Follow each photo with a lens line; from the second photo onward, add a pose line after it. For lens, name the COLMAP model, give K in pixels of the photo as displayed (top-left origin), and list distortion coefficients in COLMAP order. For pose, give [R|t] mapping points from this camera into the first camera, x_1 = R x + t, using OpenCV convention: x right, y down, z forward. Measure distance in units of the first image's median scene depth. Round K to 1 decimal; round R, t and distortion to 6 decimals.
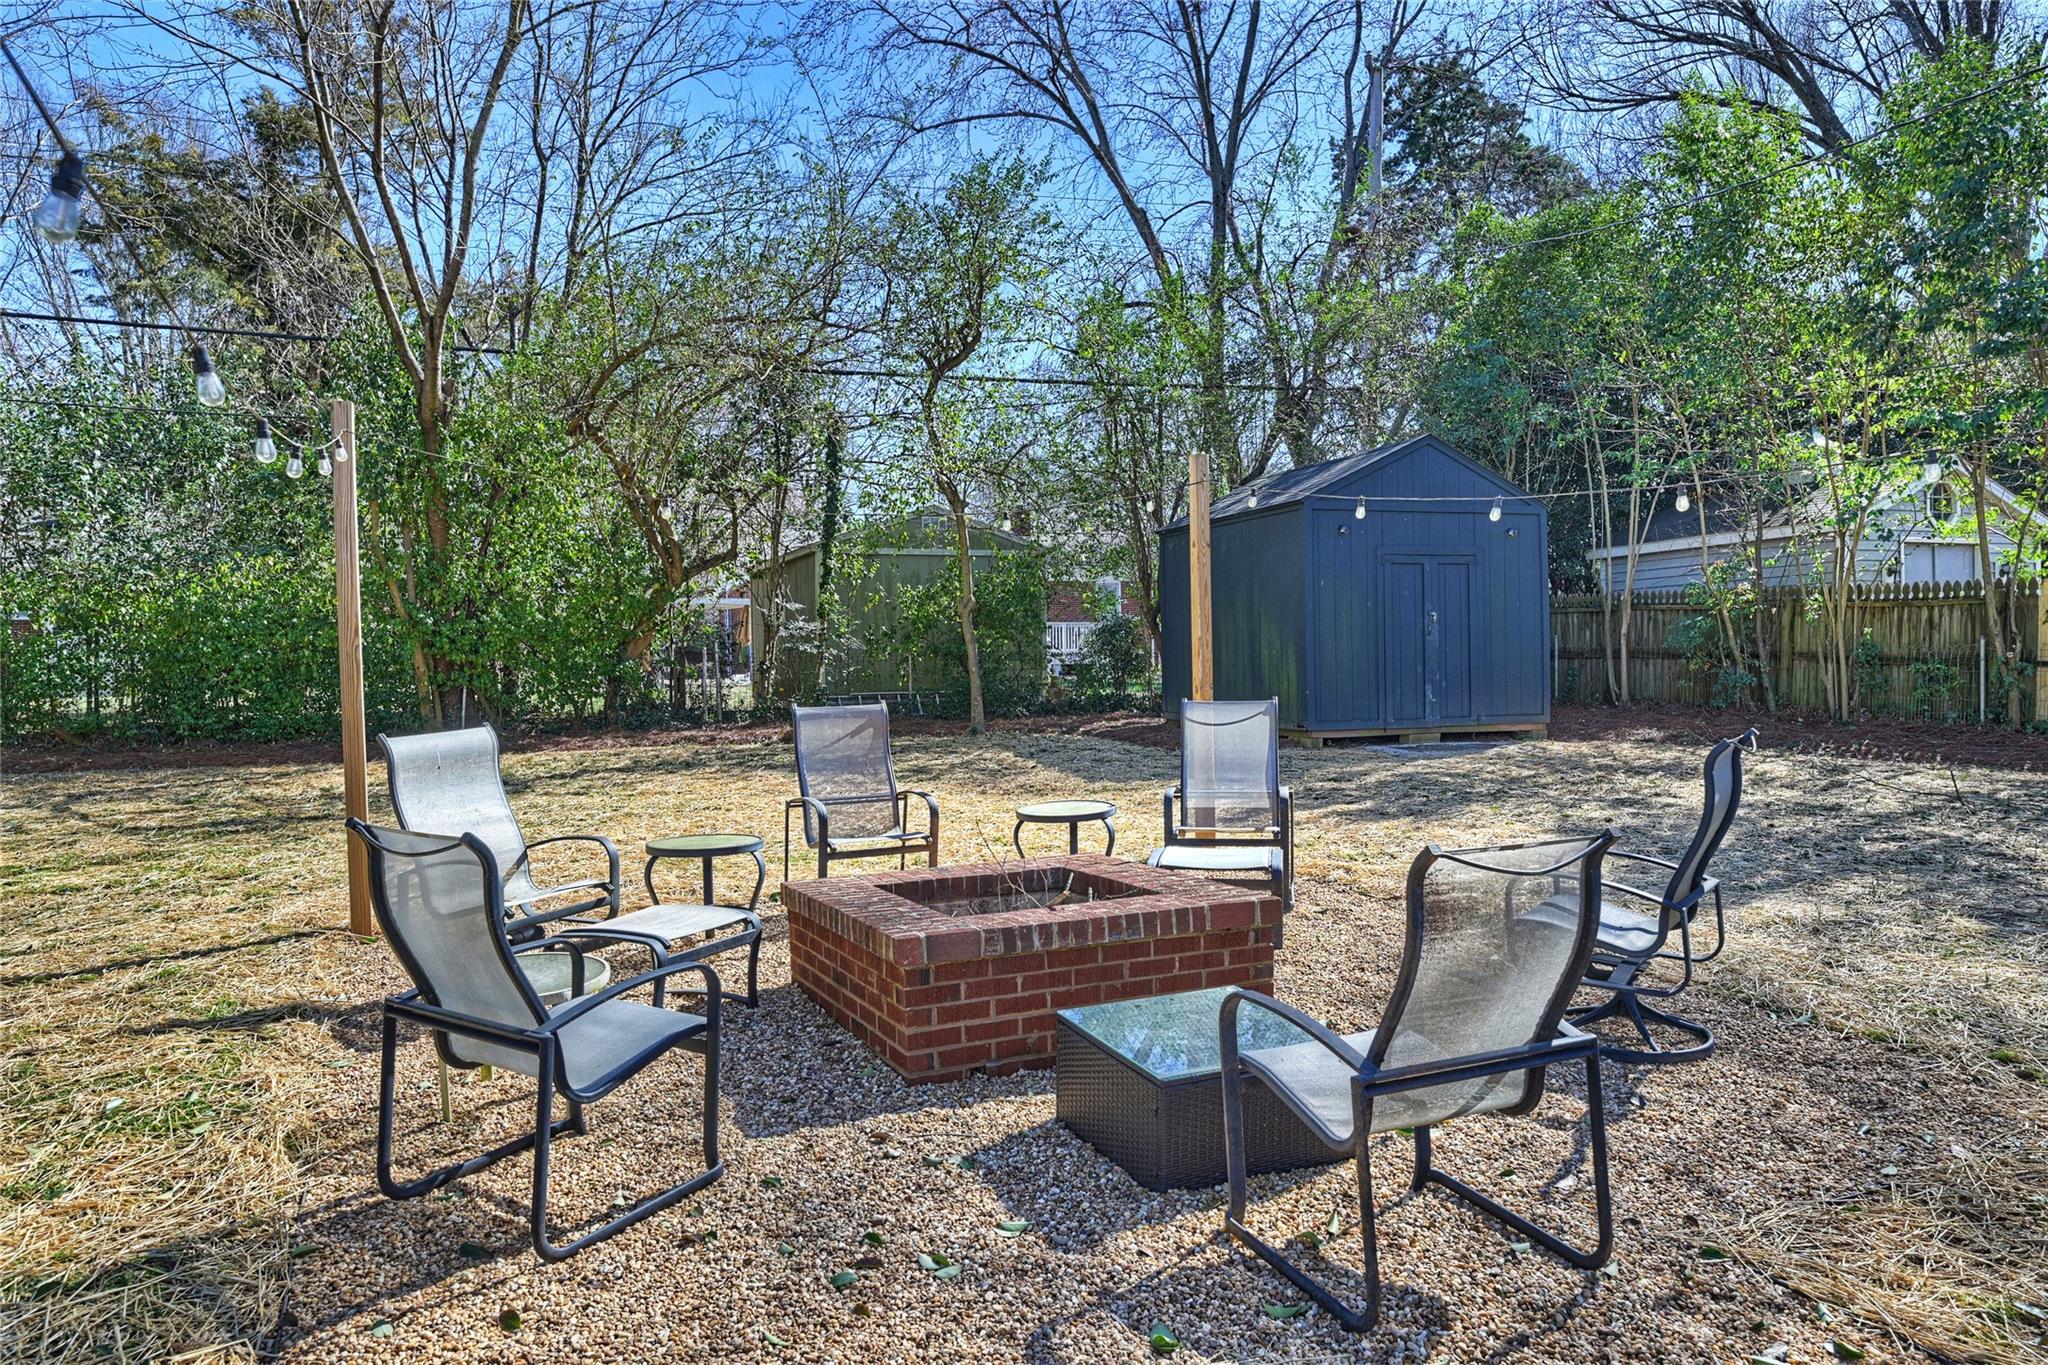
lens RADIAL K [[1258.2, 0, 899.4], [0, 1258.2, 677.7], [0, 0, 1]] dist [0.018551, 0.001097]
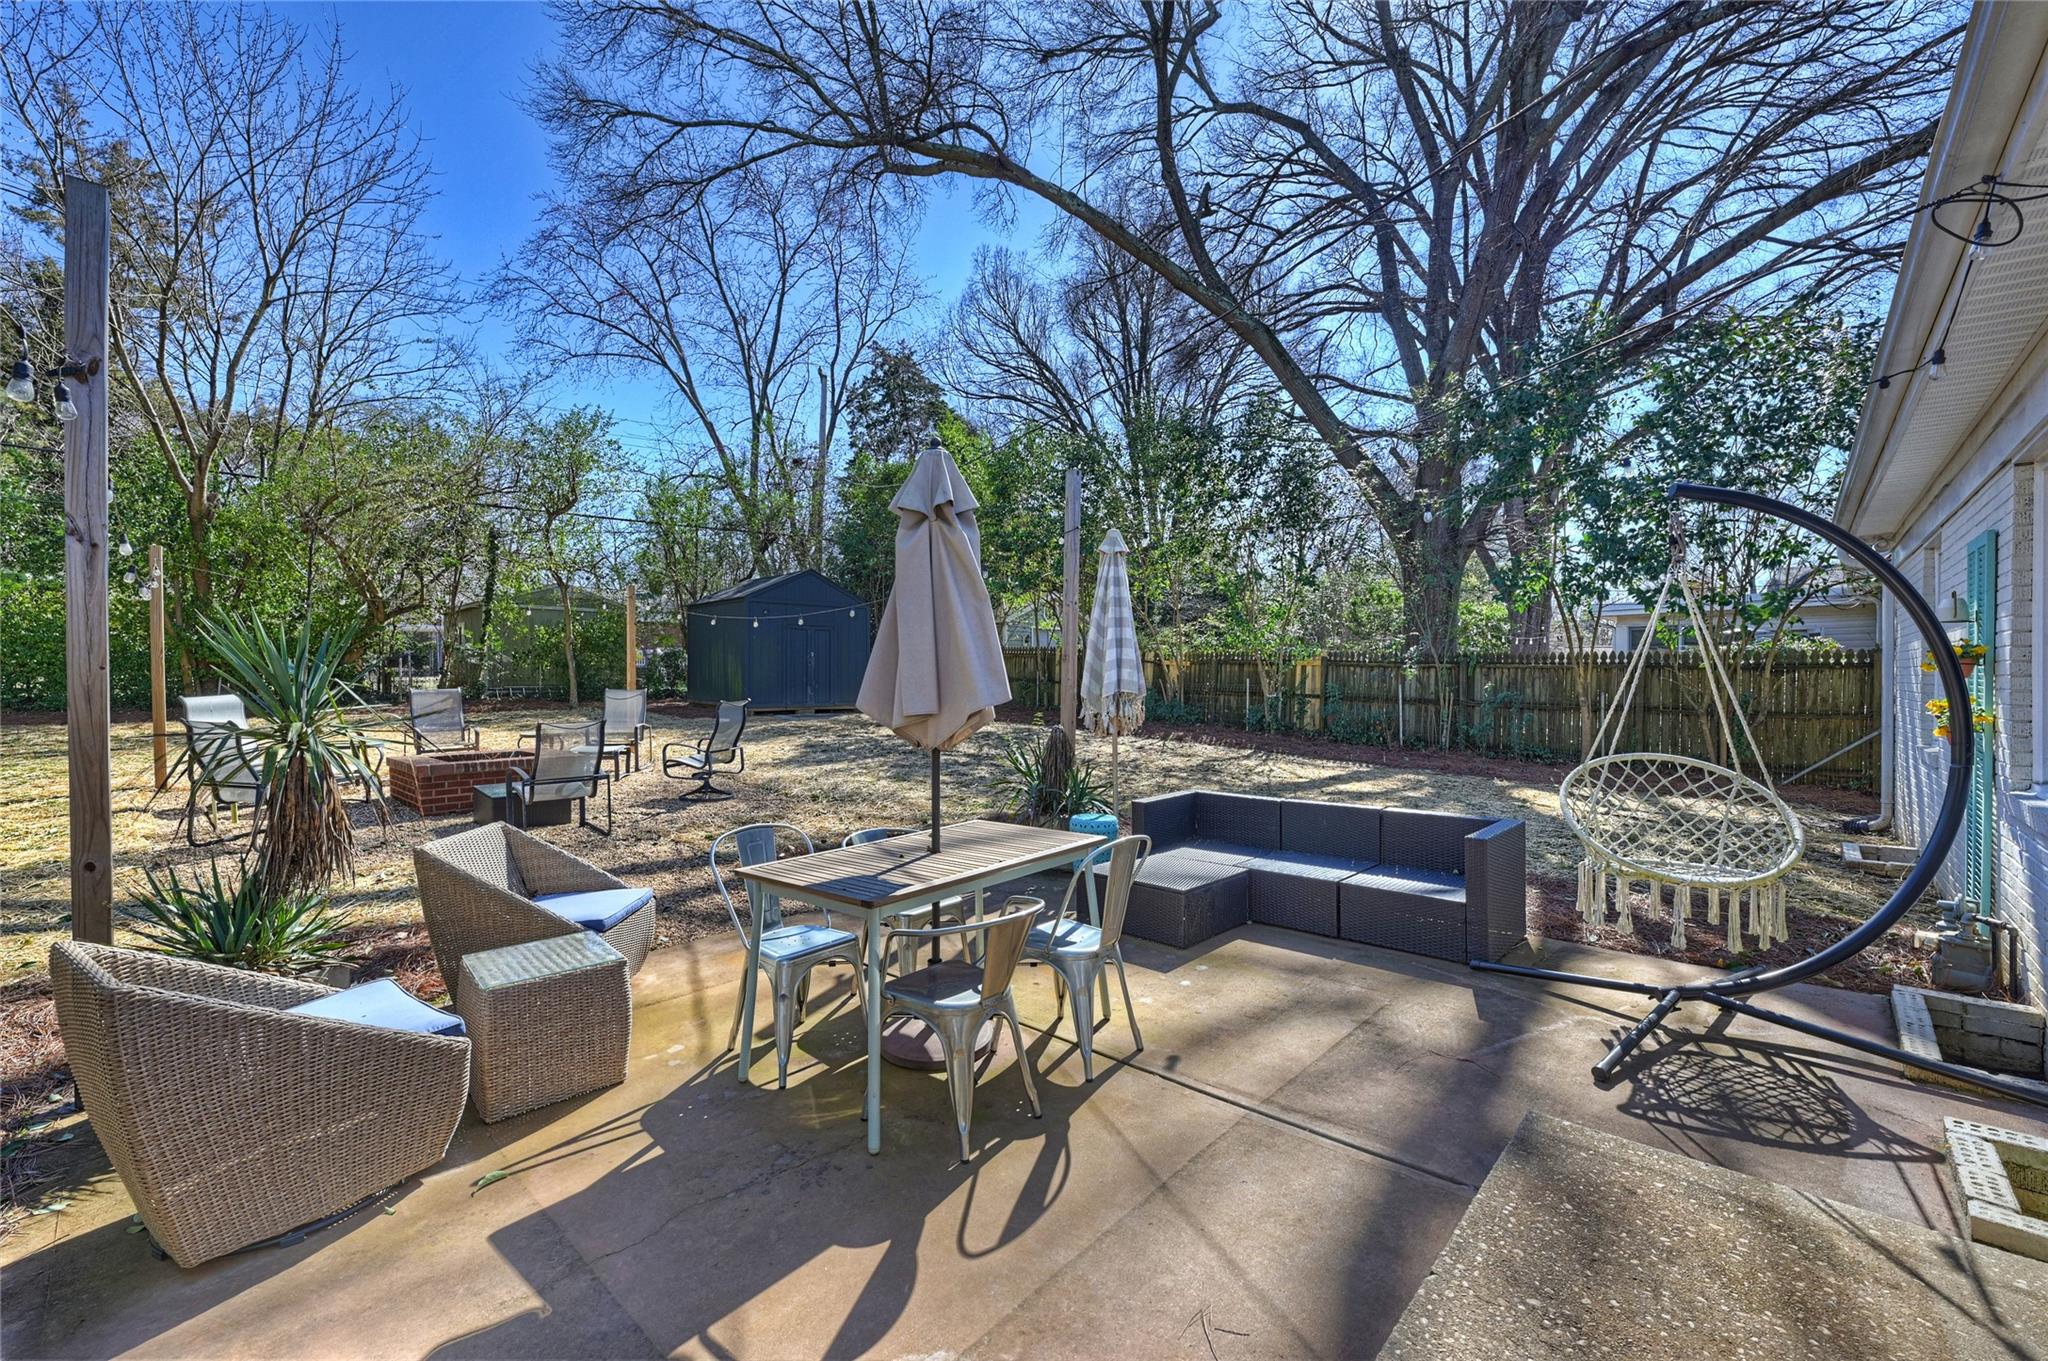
lens RADIAL K [[870.4, 0, 1033.3], [0, 870.4, 686.9], [0, 0, 1]] dist [0.000671, 0.000735]
pose [[0.912514, 0.015210, 0.408763, 0.145201], [-0.016959, 0.999856, 0.000655, -0.001020], [-0.408694, -0.007530, 0.912640, -0.434196]]
